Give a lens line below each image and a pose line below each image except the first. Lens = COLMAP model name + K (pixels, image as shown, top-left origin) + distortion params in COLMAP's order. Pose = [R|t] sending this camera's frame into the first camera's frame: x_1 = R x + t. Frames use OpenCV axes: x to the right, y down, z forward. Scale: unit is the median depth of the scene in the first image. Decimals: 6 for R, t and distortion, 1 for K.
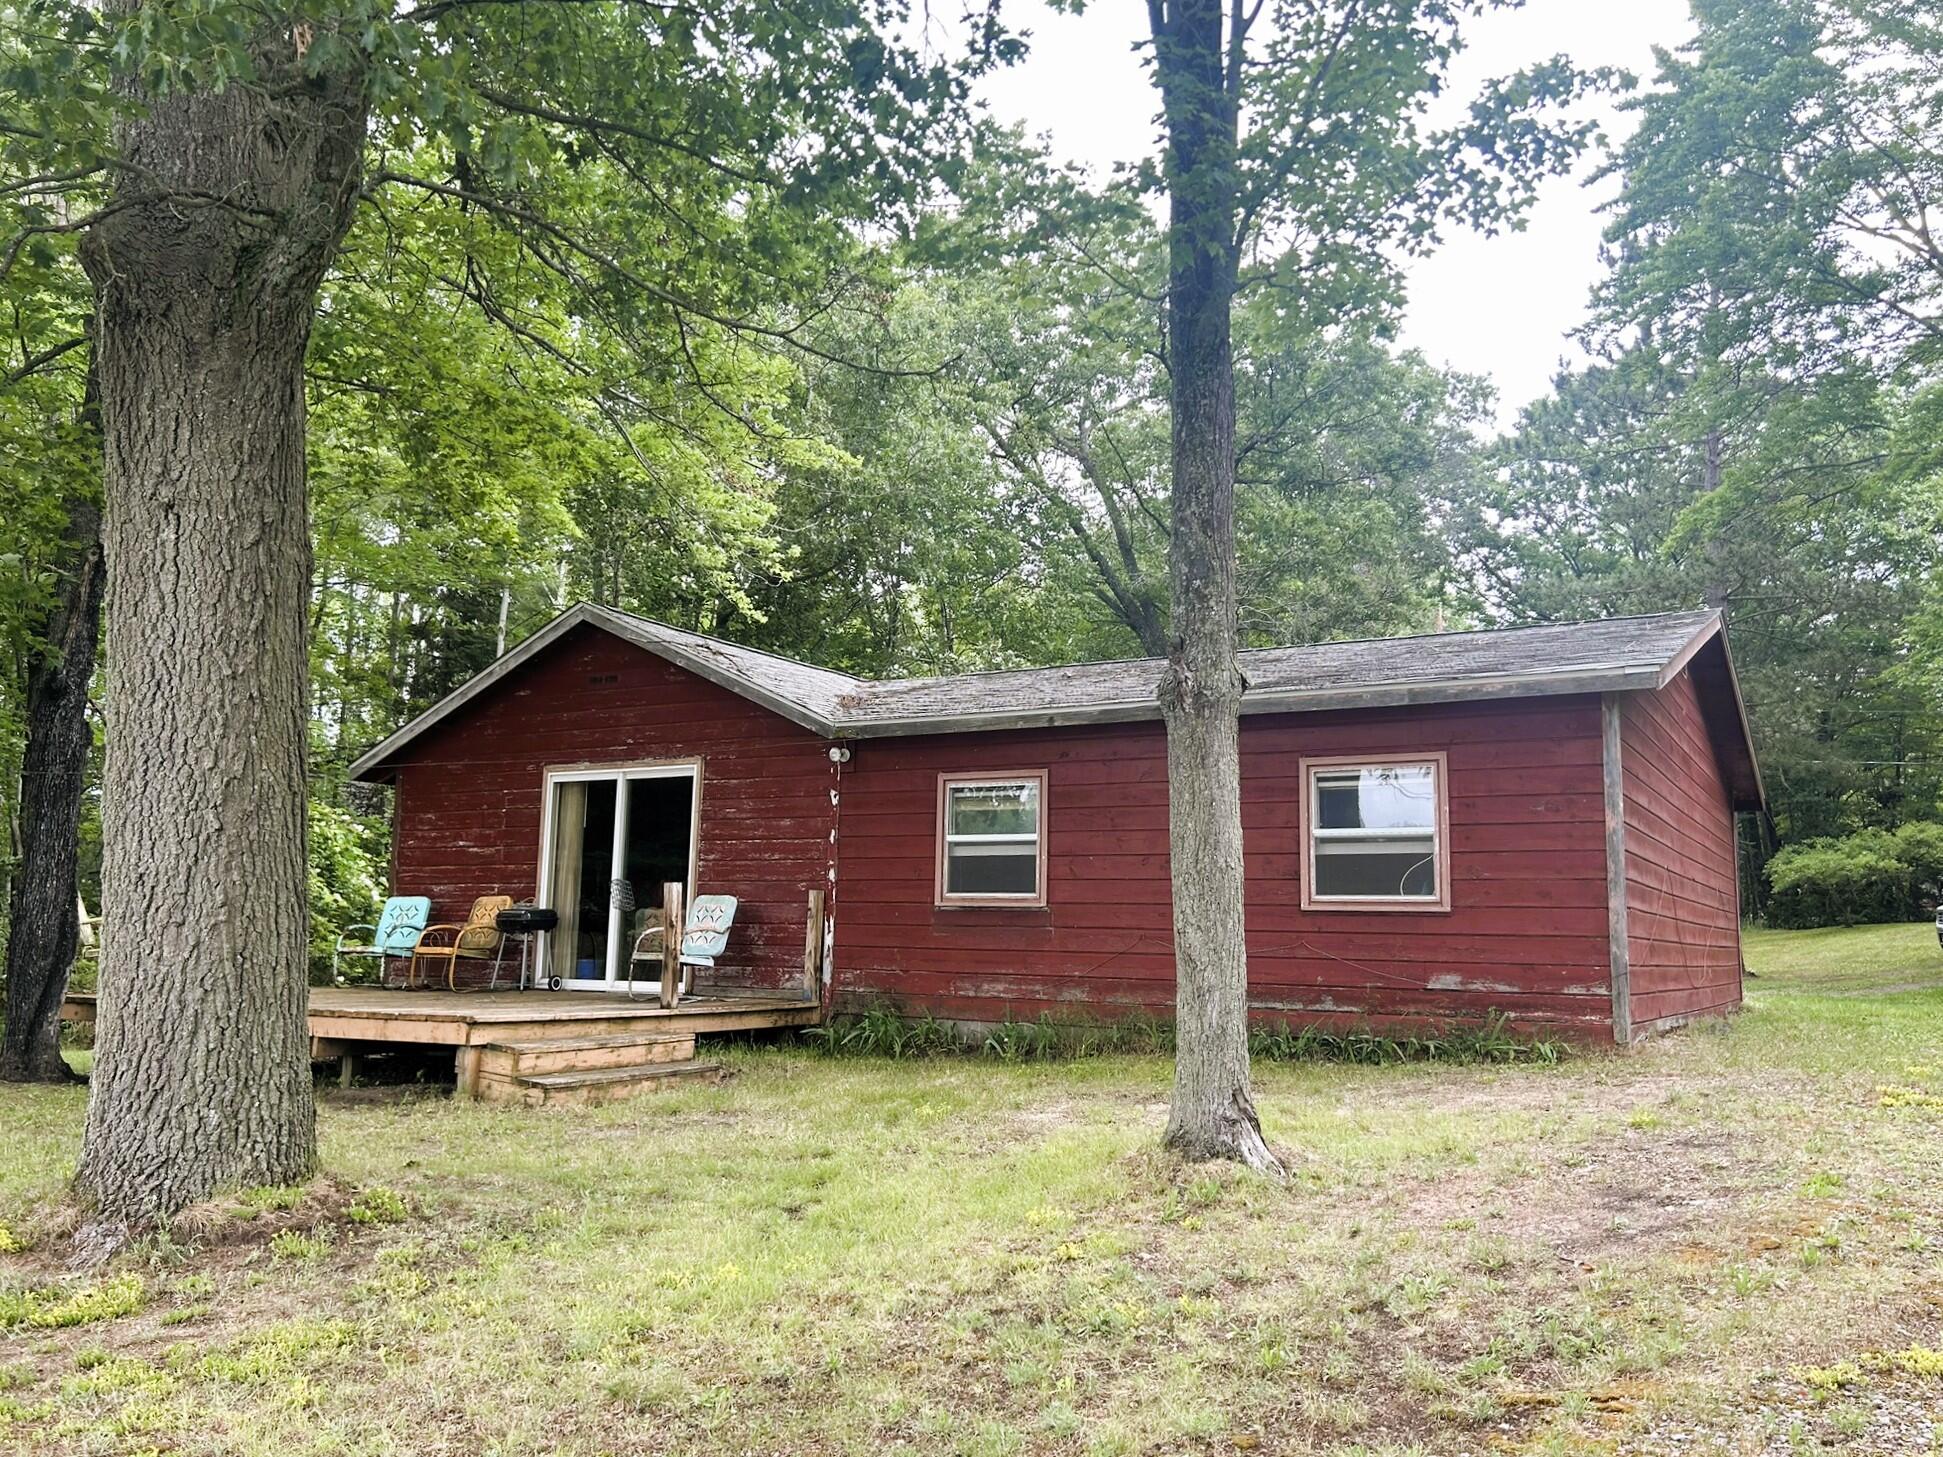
lens RADIAL K [[1485.5, 0, 985.0], [0, 1485.5, 716.3], [0, 0, 1]] dist [0.042415, -0.036546]
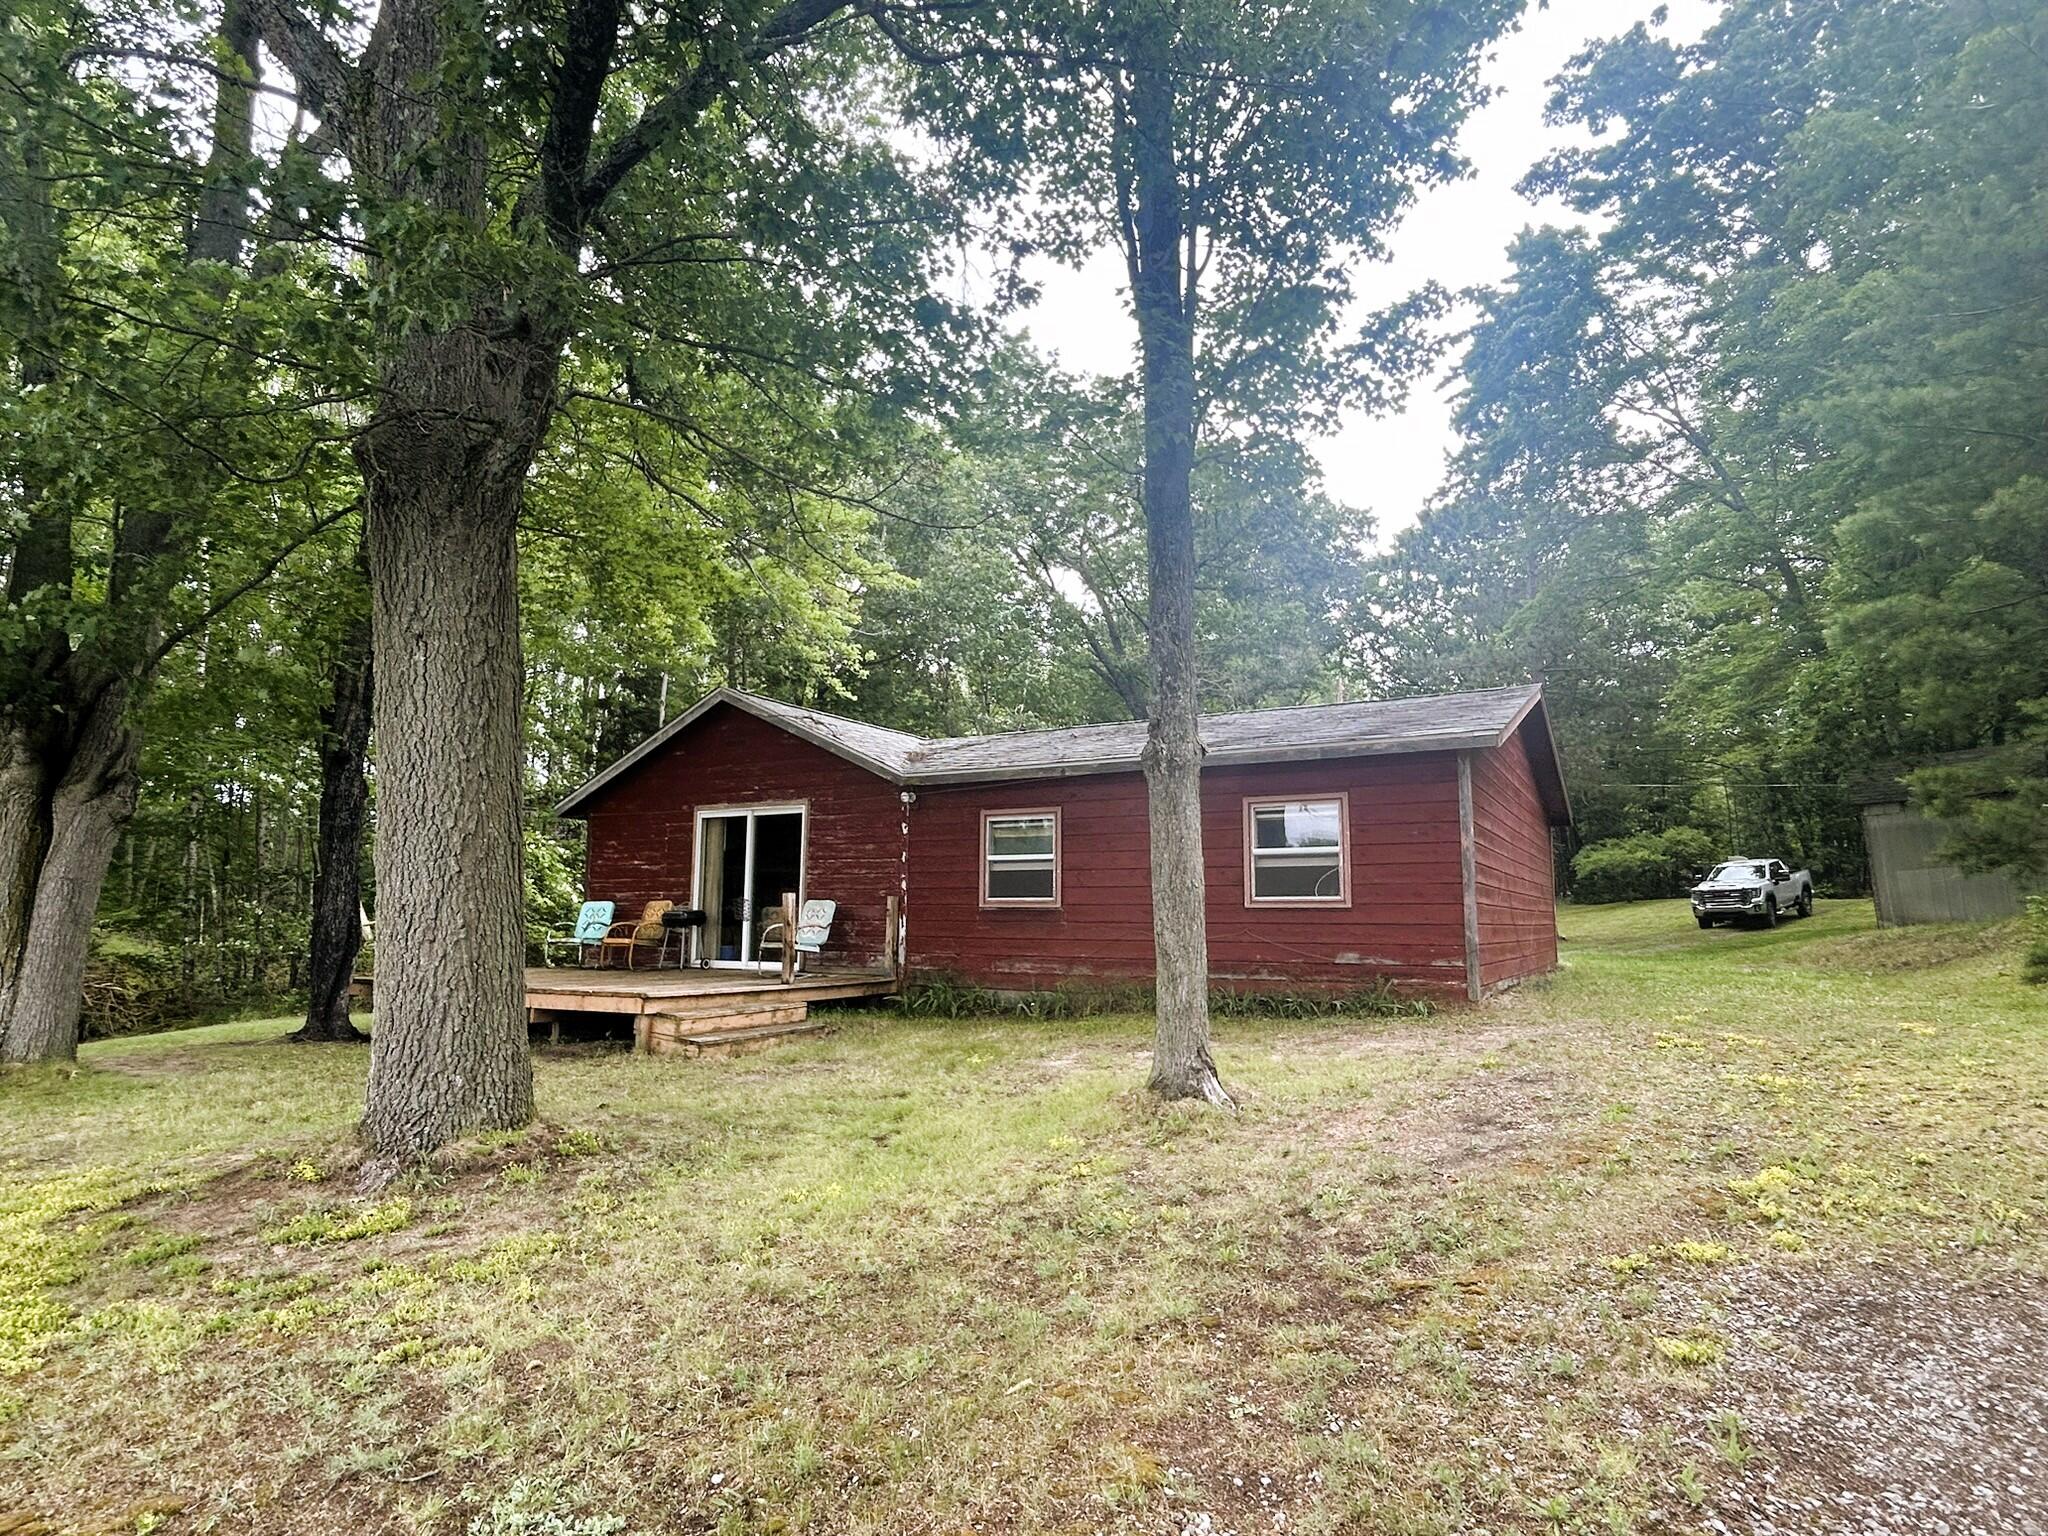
lens RADIAL K [[1075.5, 0, 1026.9], [0, 1075.5, 761.7], [0, 0, 1]] dist [-0.007706, 0.002508]
pose [[0.999849, -0.012201, 0.012376, -0.000553], [0.012126, 0.999908, 0.006121, -0.014433], [-0.012449, -0.005970, 0.999905, 0.005464]]
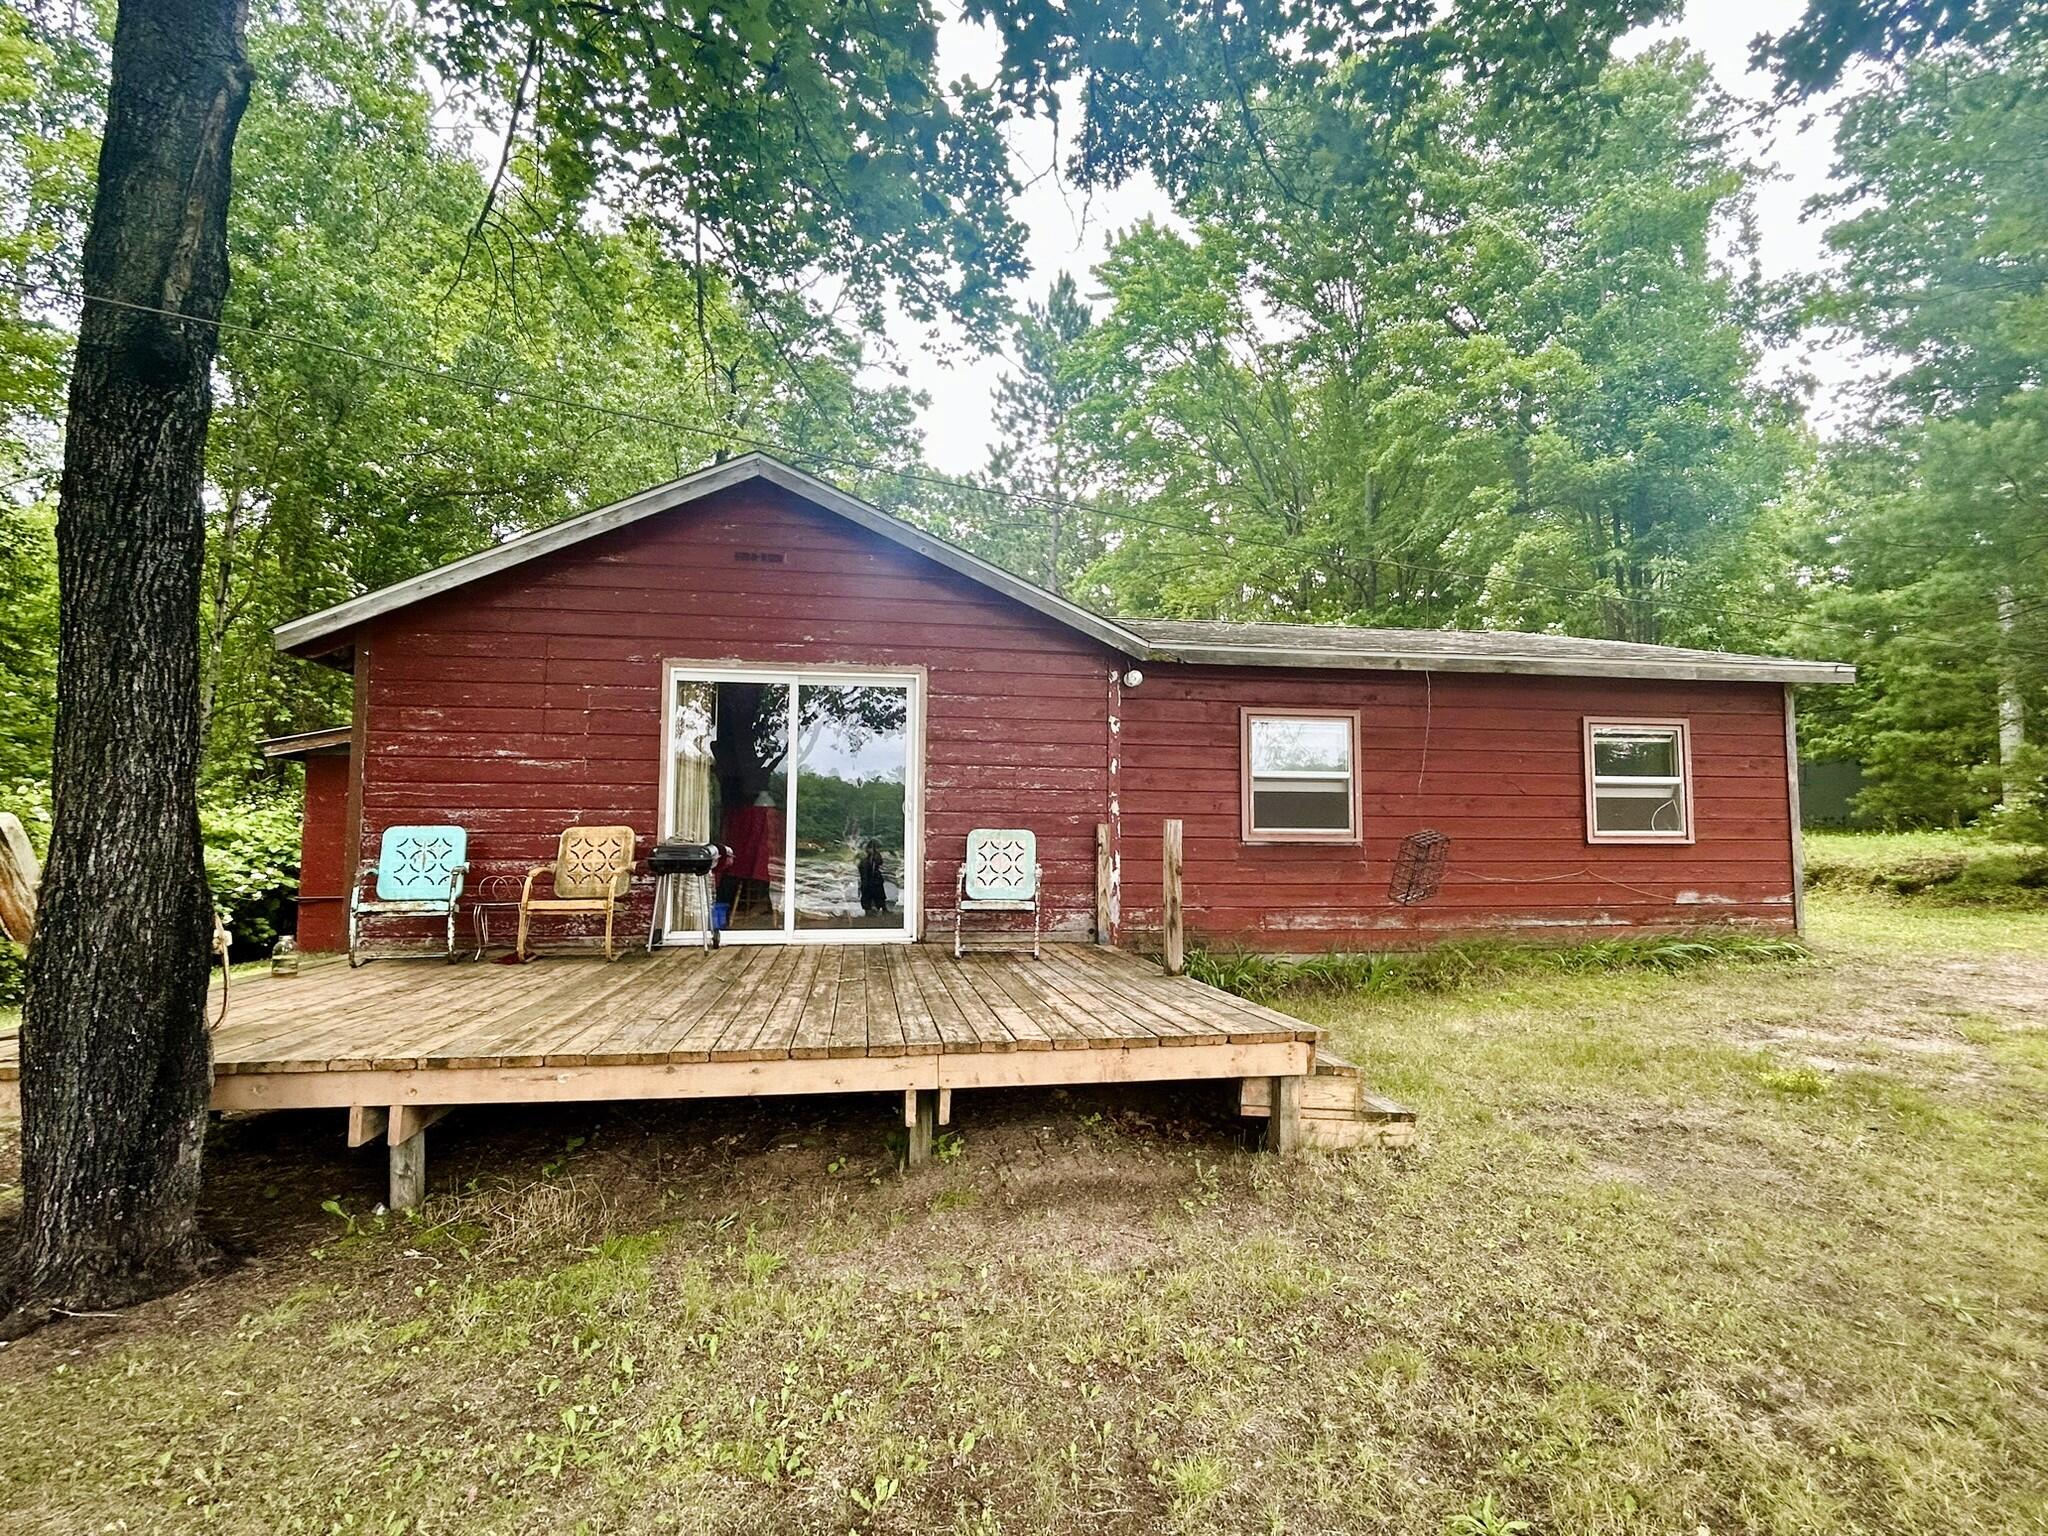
lens RADIAL K [[1024.2, 0, 1022.5], [0, 1024.2, 763.0], [0, 0, 1]] dist [-0.027330, -0.000364]
pose [[0.780163, 0.030059, 0.624853, -0.662612], [-0.083357, 0.994933, 0.056213, 0.058029], [-0.619997, -0.095941, 0.778716, 0.657244]]
